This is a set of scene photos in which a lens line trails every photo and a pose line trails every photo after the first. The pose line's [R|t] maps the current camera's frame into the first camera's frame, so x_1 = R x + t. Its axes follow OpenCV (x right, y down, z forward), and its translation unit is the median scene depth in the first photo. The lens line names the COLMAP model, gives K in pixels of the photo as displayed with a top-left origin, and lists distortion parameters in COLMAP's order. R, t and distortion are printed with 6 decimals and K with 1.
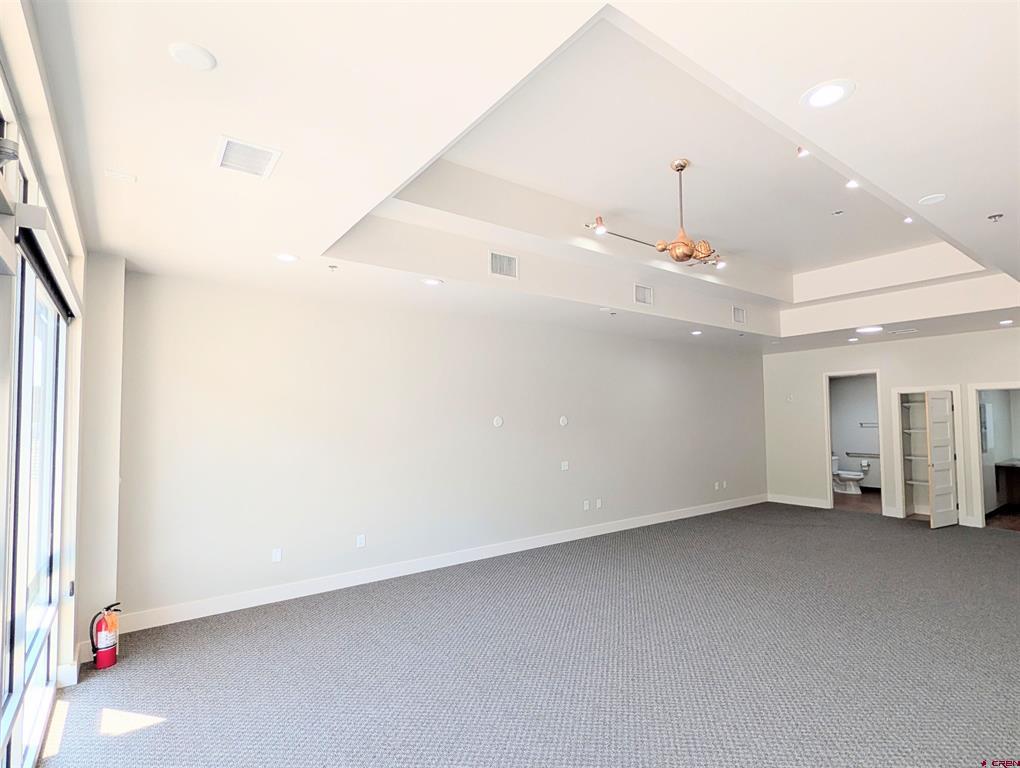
lens RADIAL K [[519.2, 0, 520.7], [0, 519.2, 395.4], [0, 0, 1]] dist [-0.000632, 0.000734]
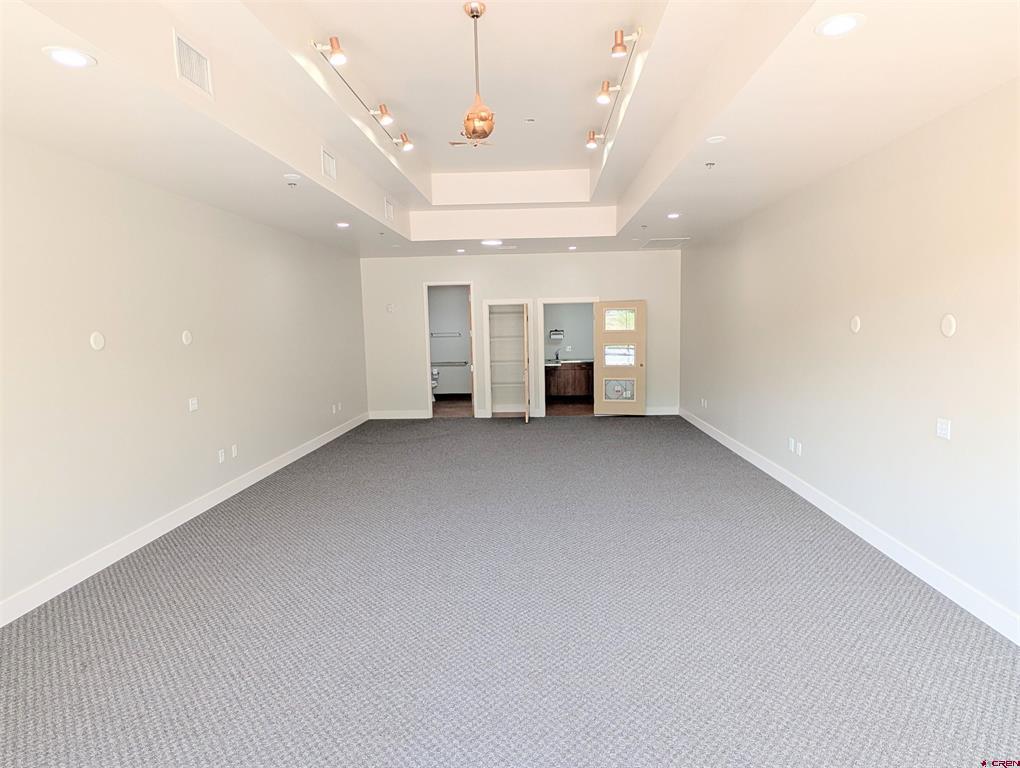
lens RADIAL K [[590.7, 0, 526.2], [0, 590.7, 390.2], [0, 0, 1]] dist [-0.002159, 0.000150]
pose [[0.625764, -0.091282, 0.774653, -0.323607], [-0.023070, 0.990528, 0.135356, 0.005781], [-0.779671, -0.102572, 0.617731, 0.264737]]
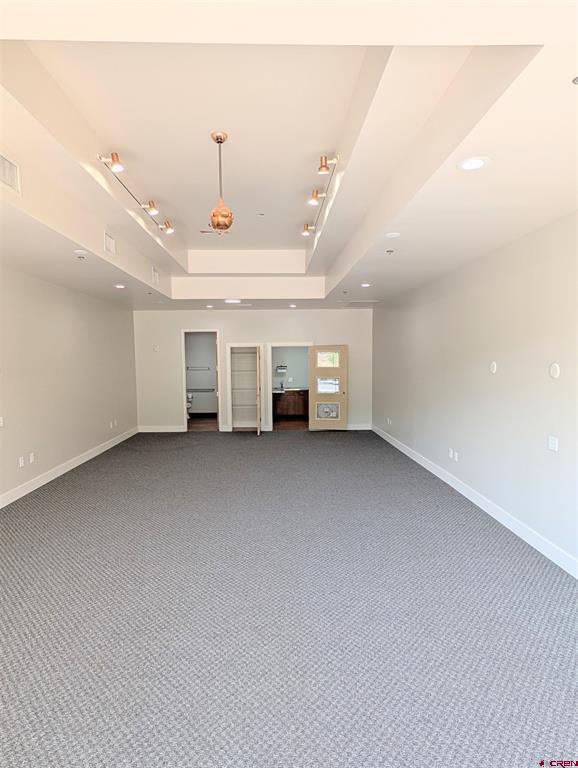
lens RADIAL K [[444.8, 0, 285.0], [0, 444.8, 395.2], [0, 0, 1]] dist [-0.002159, 0.000150]
pose [[0.582156, -0.062997, 0.810633, -0.328985], [-0.035994, 0.994020, 0.103097, -0.006161], [-0.812280, -0.089196, 0.576407, 0.249412]]
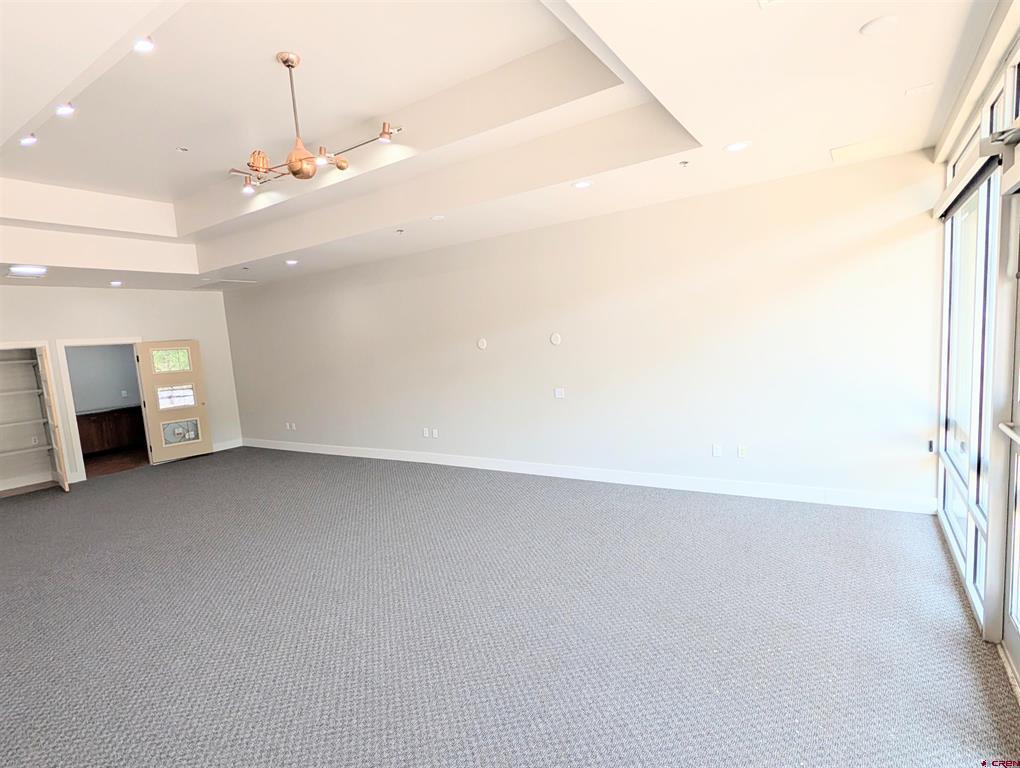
lens RADIAL K [[519.2, 0, 520.7], [0, 519.2, 395.4], [0, 0, 1]] dist [-0.000632, 0.000734]
pose [[-0.339894, -0.071819, 0.937718, -0.544116], [0.030143, 0.995736, 0.087189, 0.034904], [-0.939981, 0.057901, -0.336279, 0.789272]]
